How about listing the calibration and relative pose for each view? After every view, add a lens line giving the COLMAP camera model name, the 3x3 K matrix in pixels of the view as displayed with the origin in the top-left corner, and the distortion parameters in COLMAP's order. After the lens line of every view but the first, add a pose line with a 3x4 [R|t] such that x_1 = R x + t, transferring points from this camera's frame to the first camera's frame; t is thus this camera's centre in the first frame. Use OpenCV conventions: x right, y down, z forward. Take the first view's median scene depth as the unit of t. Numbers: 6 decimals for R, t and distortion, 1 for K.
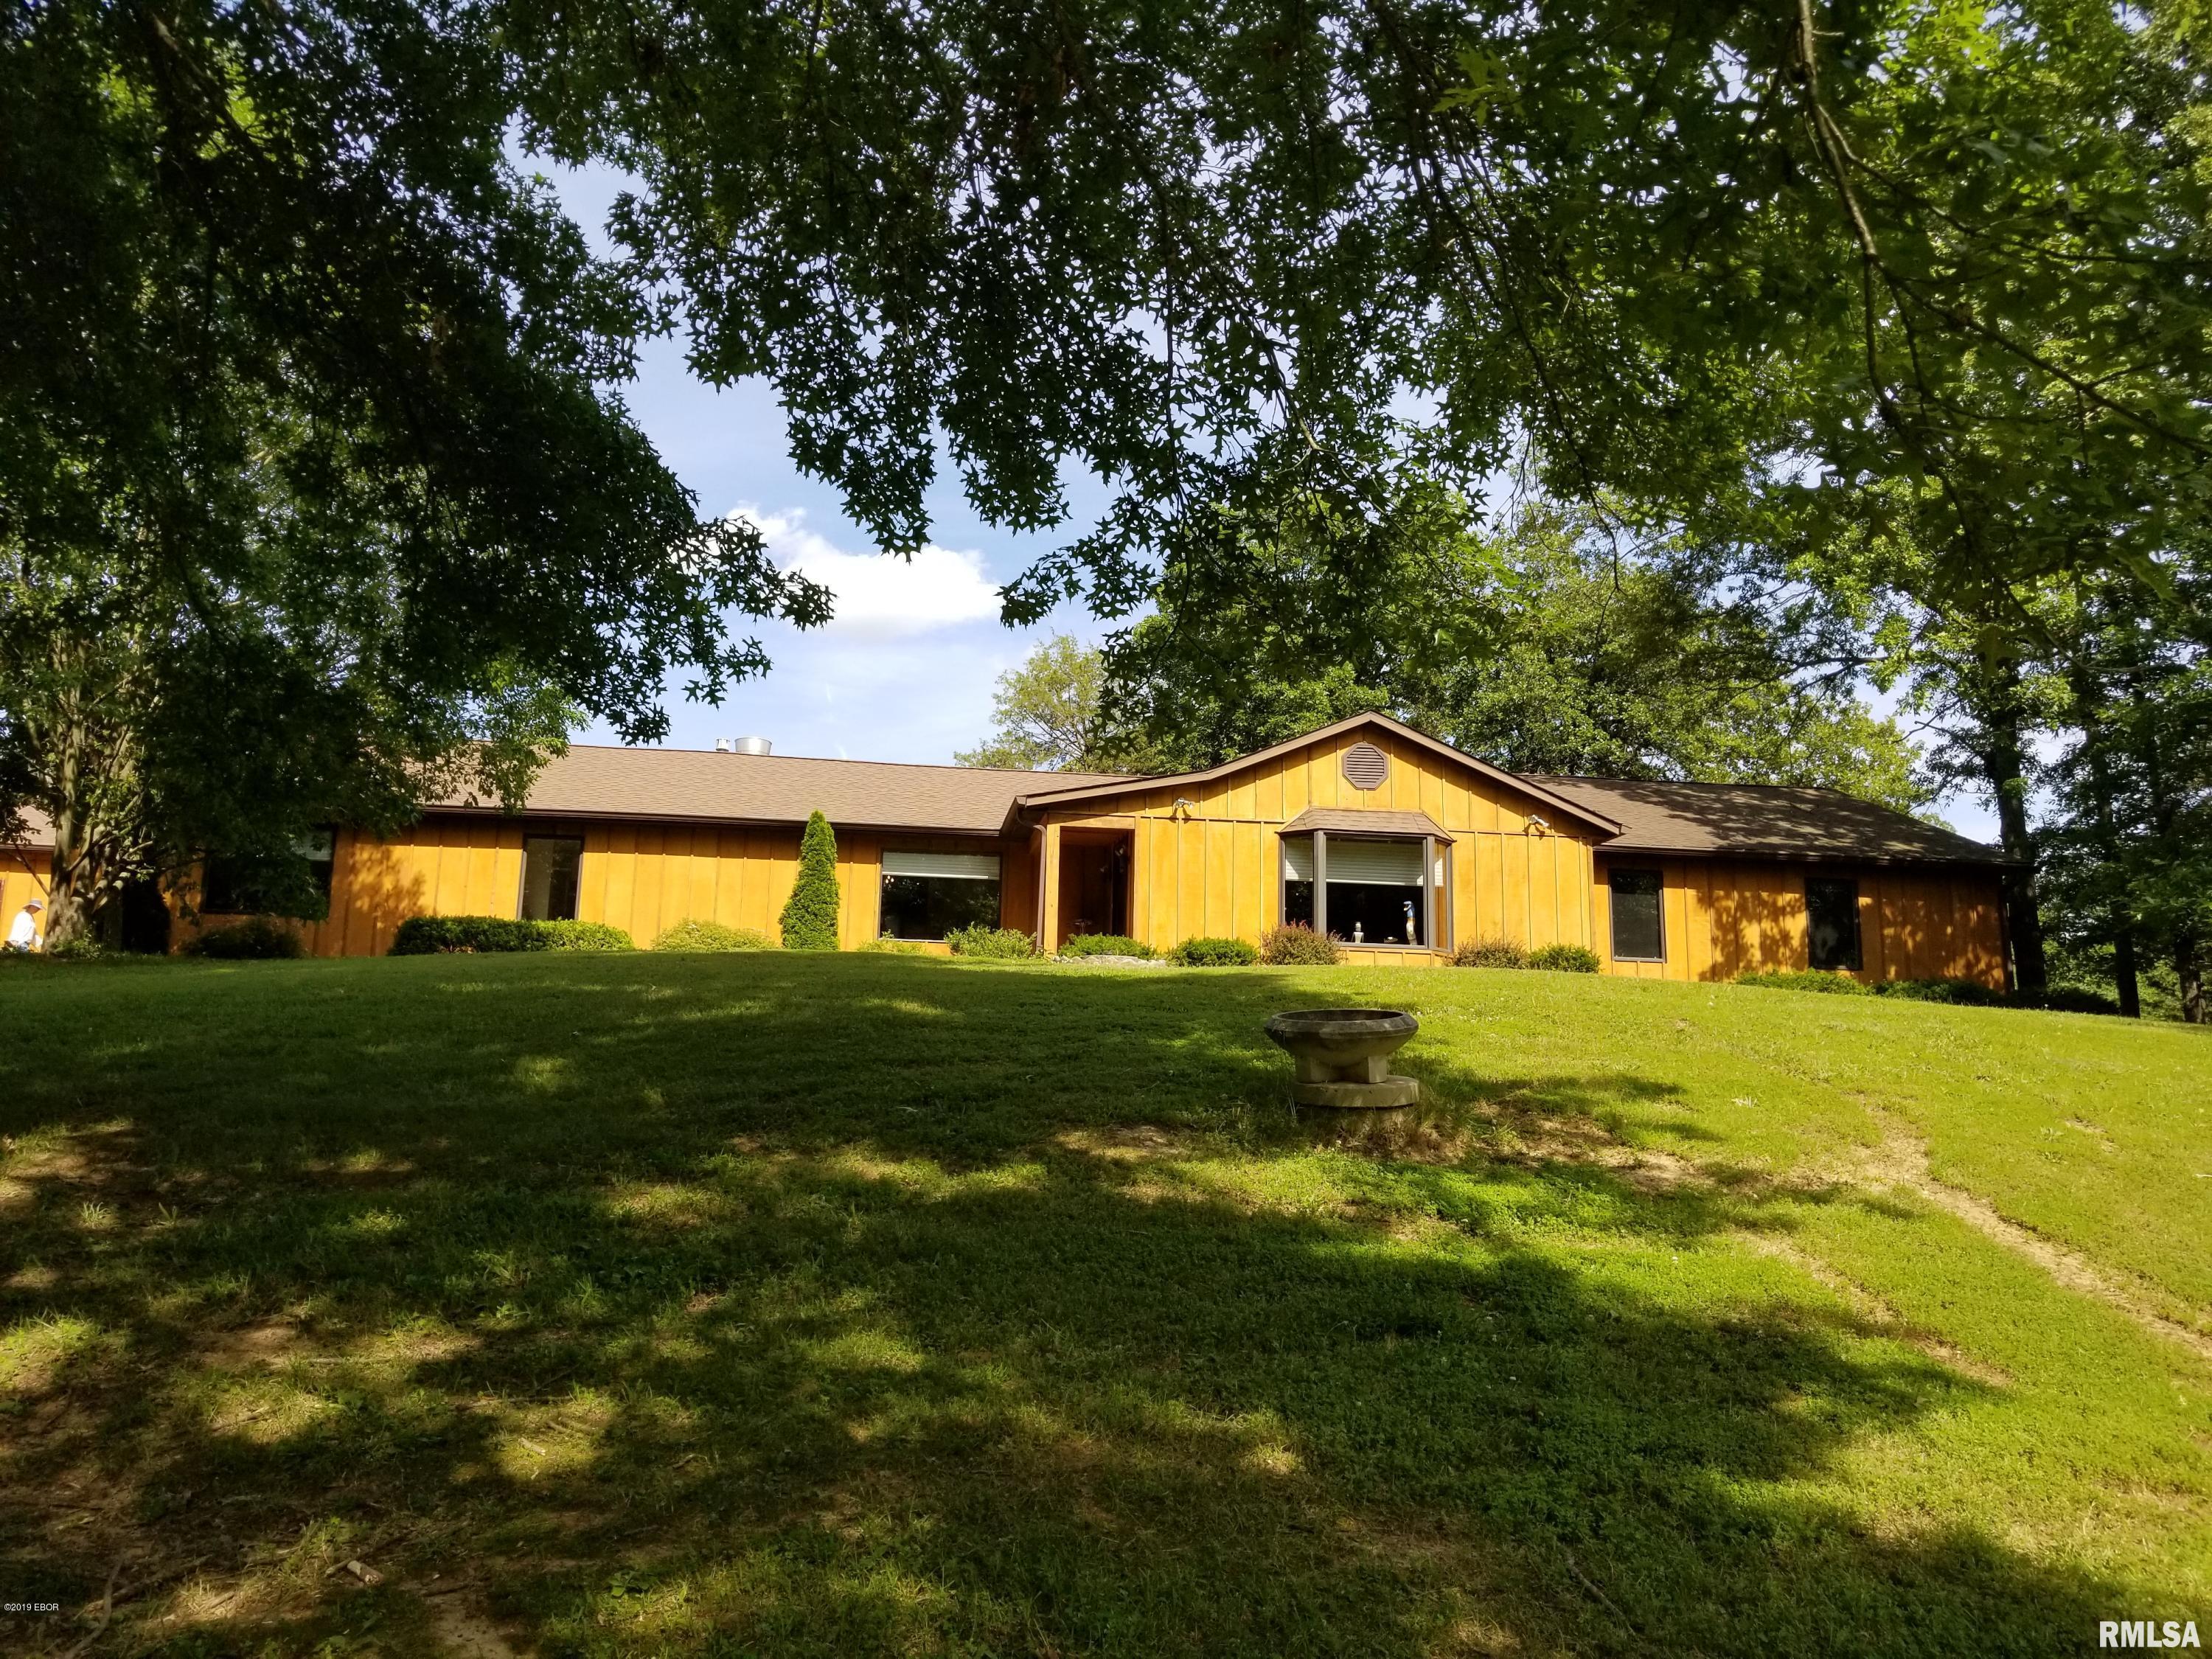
lens RADIAL K [[1697.2, 0, 1108.6], [0, 1697.2, 810.4], [0, 0, 1]] dist [0.003593, -0.054322]
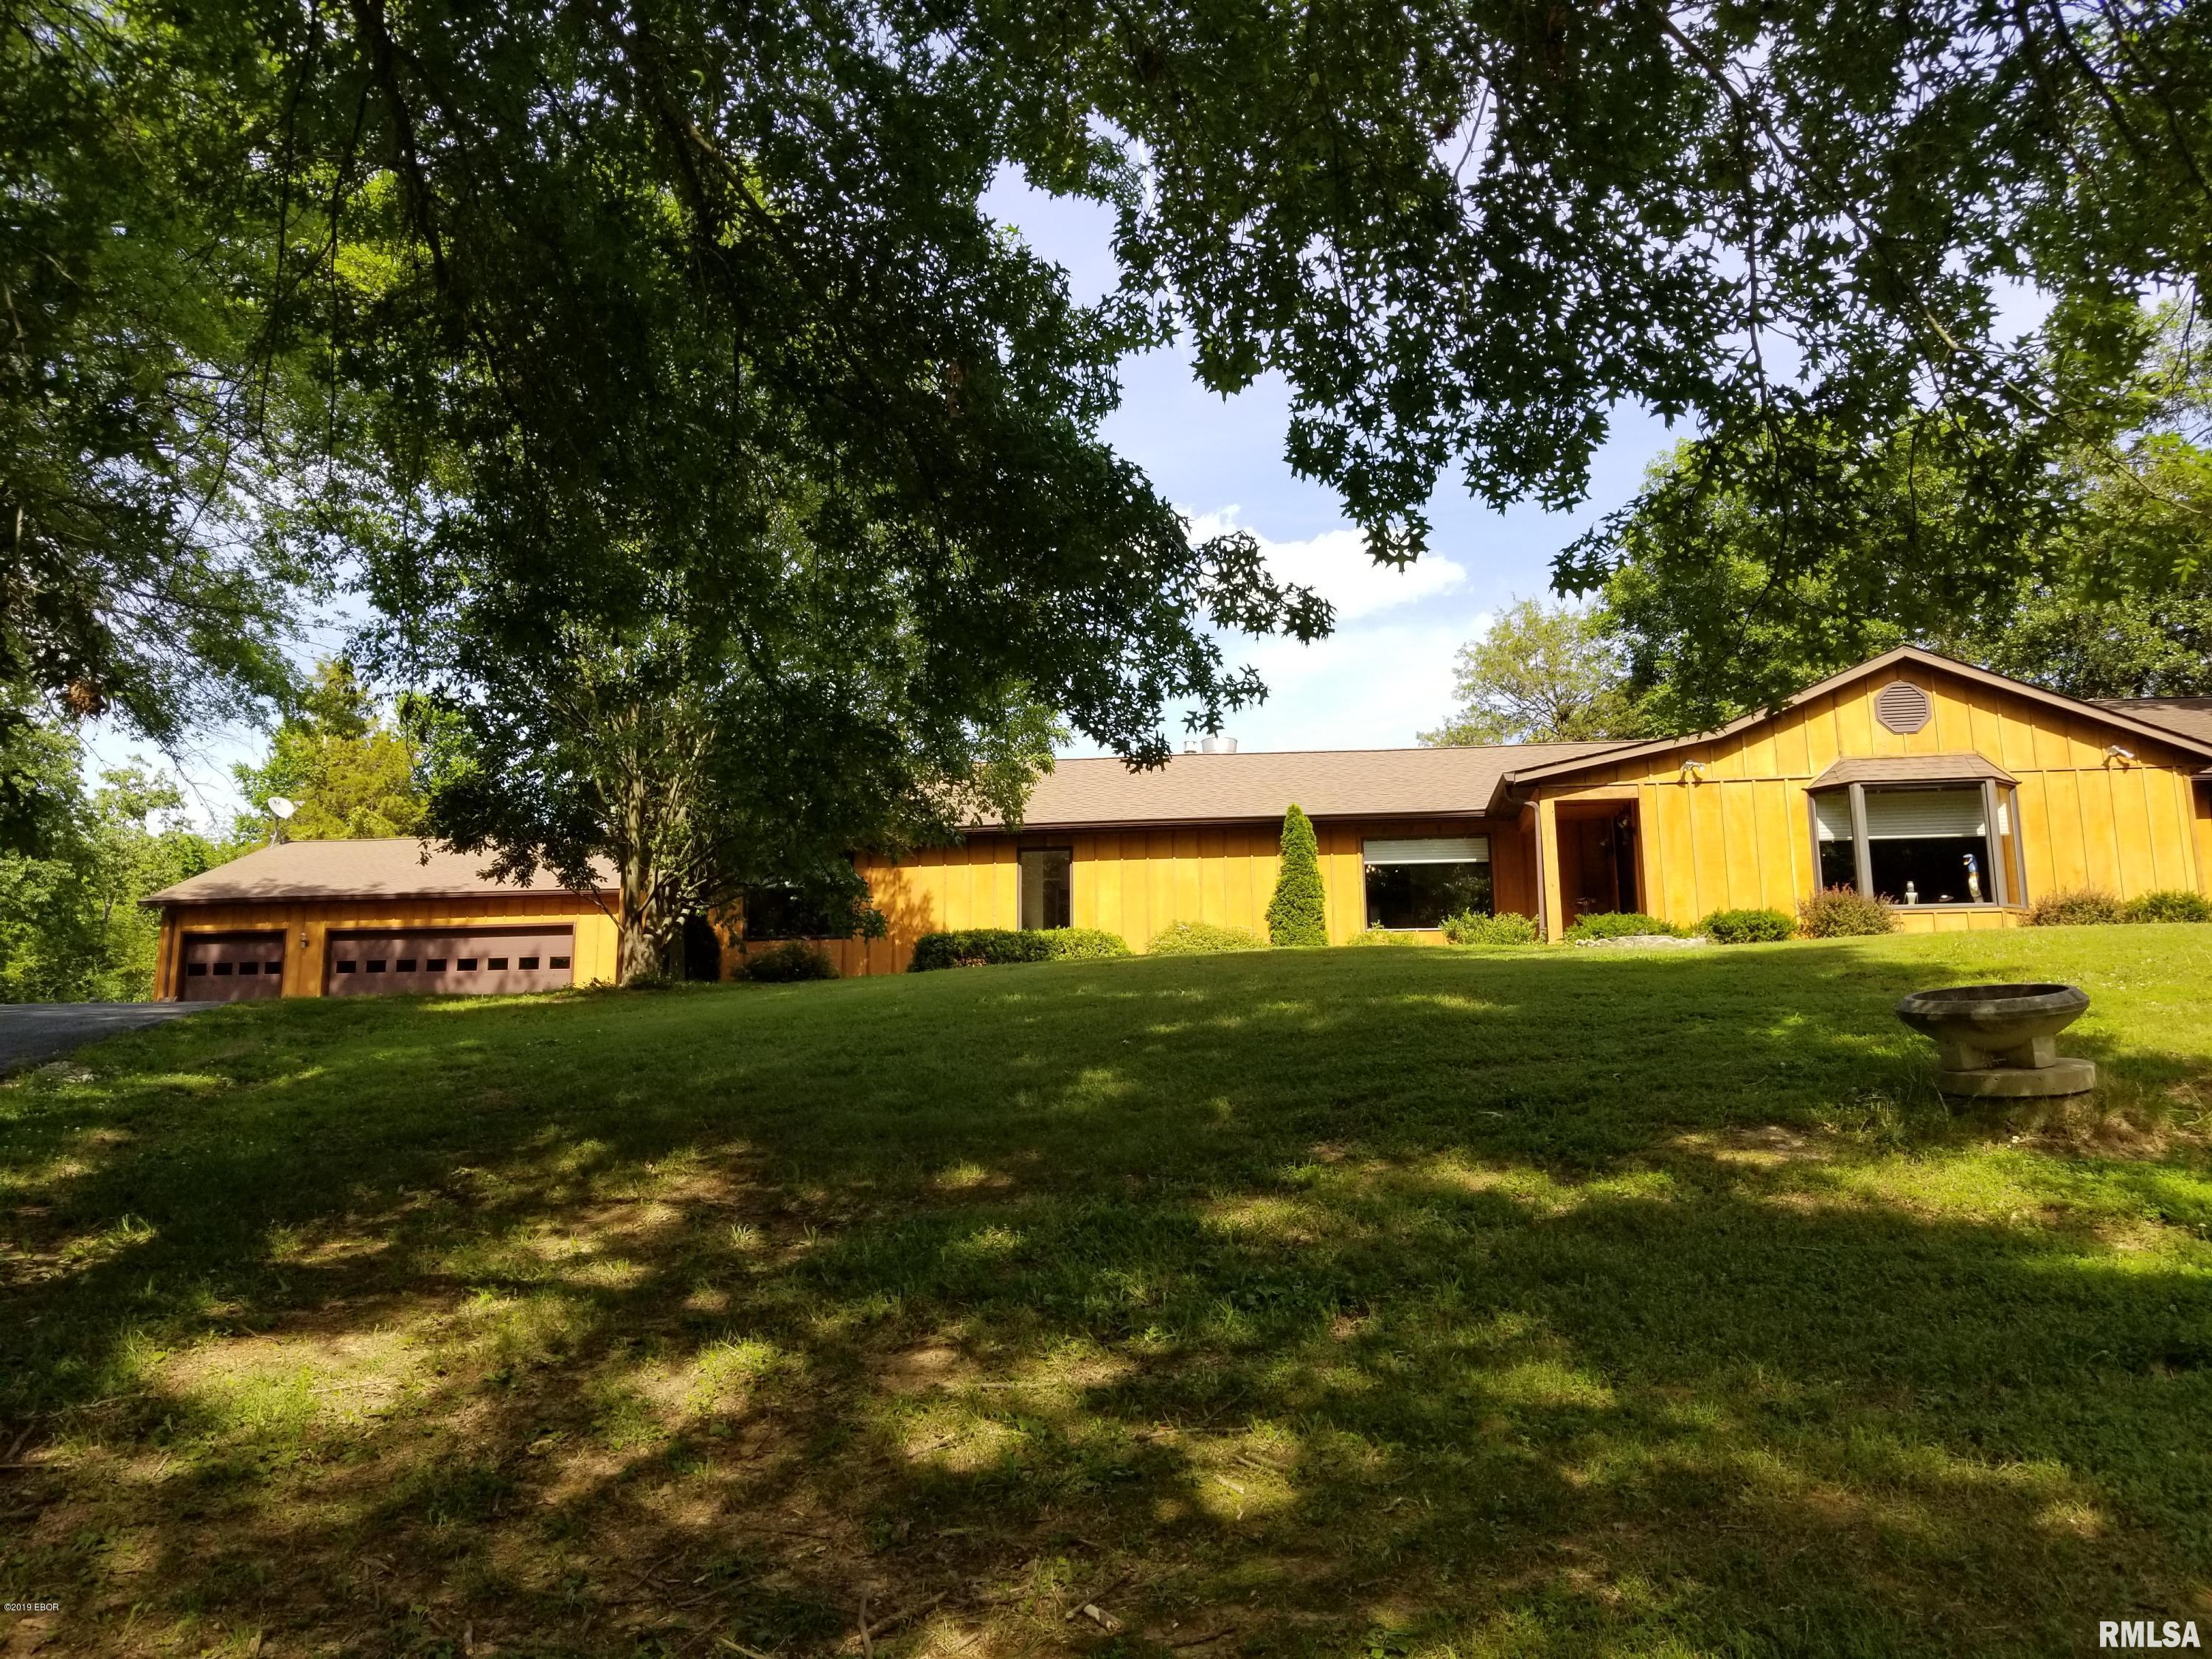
lens RADIAL K [[1697.2, 0, 1062.9], [0, 1697.2, 803.2], [0, 0, 1]] dist [0.003593, -0.054322]
pose [[0.955870, -0.077530, -0.283374, -0.059187], [0.078263, 0.996894, -0.008751, -0.006800], [0.283173, -0.013813, 0.958969, 0.019107]]
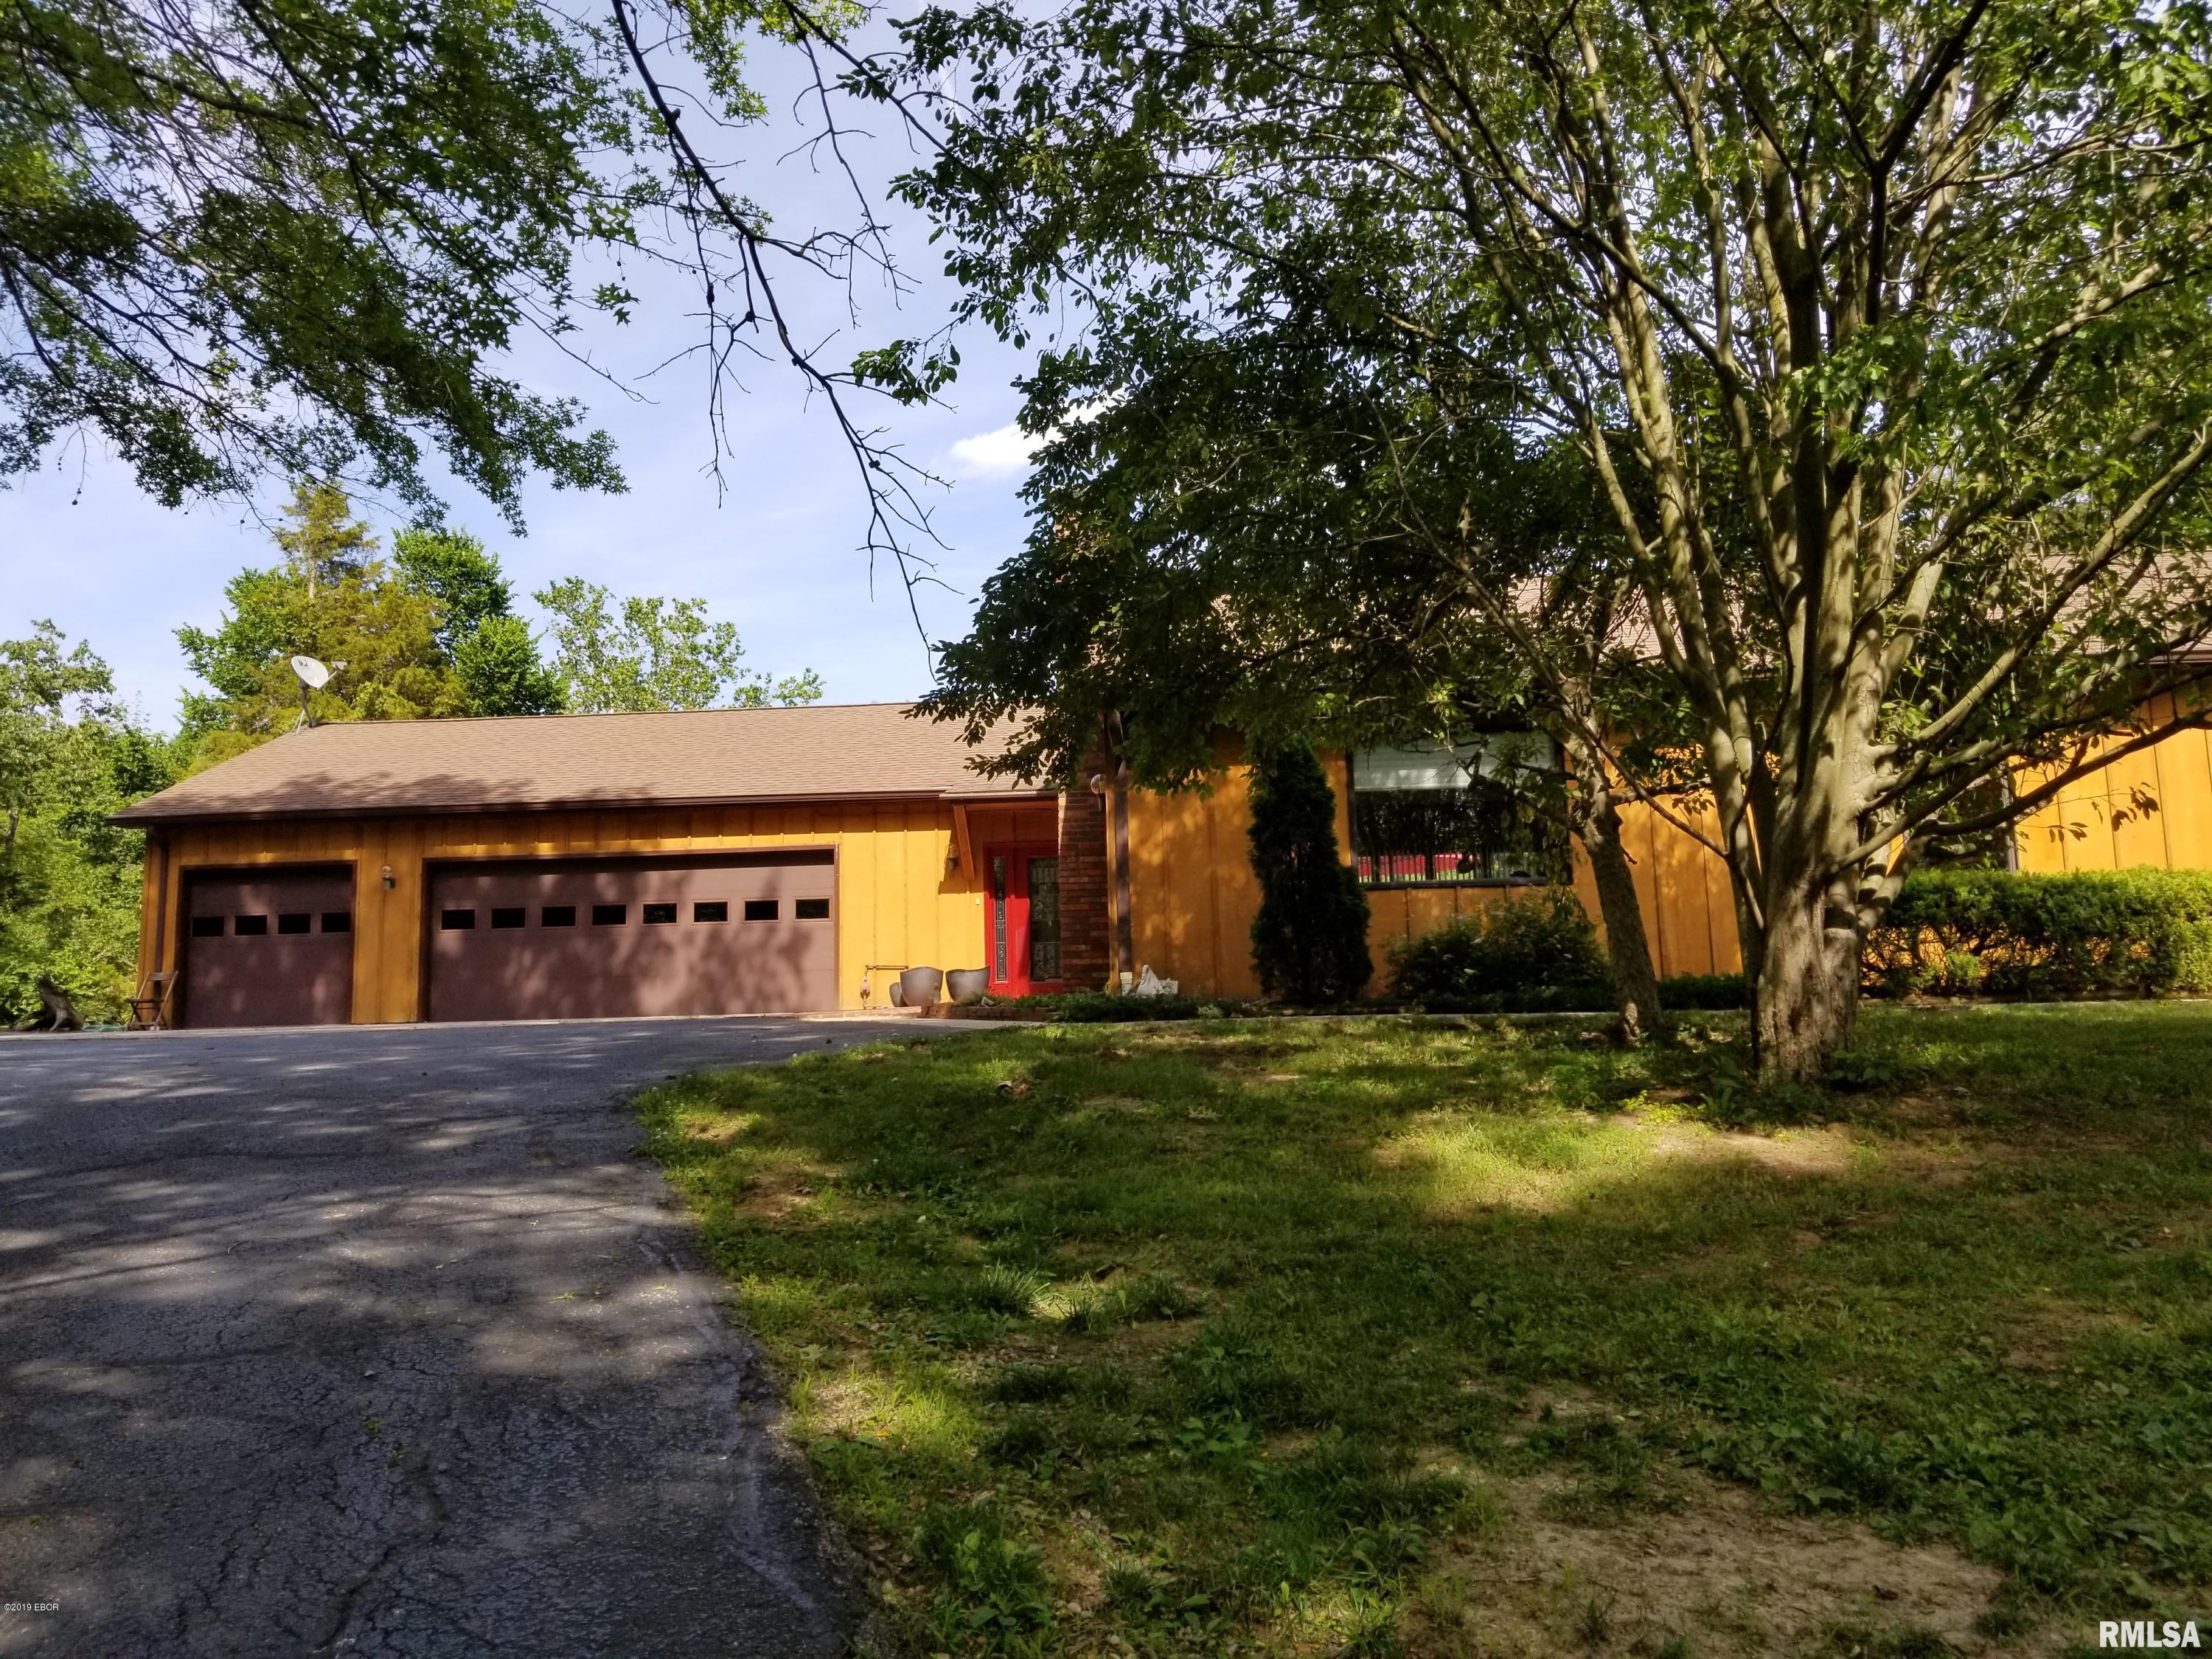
lens RADIAL K [[1697.2, 0, 1085.5], [0, 1697.2, 812.2], [0, 0, 1]] dist [0.003593, -0.054322]
pose [[0.972498, -0.069262, -0.222376, -1.282204], [0.085832, 0.994139, 0.065727, -0.030422], [0.216520, -0.083007, 0.972743, 1.069980]]
